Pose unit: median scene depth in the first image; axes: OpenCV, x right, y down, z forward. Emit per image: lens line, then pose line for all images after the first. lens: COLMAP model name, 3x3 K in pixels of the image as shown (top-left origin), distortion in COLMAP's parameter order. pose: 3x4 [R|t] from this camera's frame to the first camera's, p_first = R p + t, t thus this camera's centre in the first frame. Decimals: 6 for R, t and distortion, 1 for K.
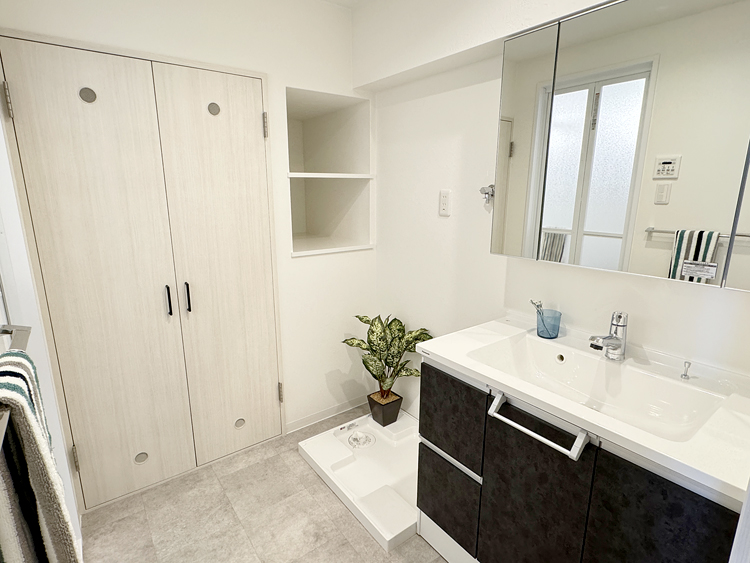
lens RADIAL K [[395.0, 0, 375.0], [0, 395.0, 281.5], [0, 0, 1]] dist [-0.000970, -0.000193]
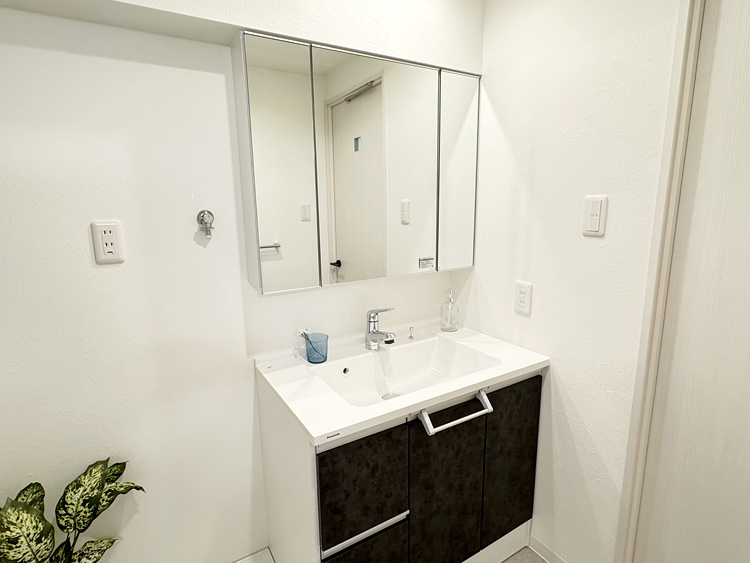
lens RADIAL K [[395.0, 0, 375.0], [0, 395.0, 281.5], [0, 0, 1]] dist [-0.000970, -0.000193]
pose [[0.114390, -0.193729, 0.974363, -0.551102], [0.243869, 0.956266, 0.161501, -0.204490], [-0.963038, 0.219143, 0.156632, 0.779305]]
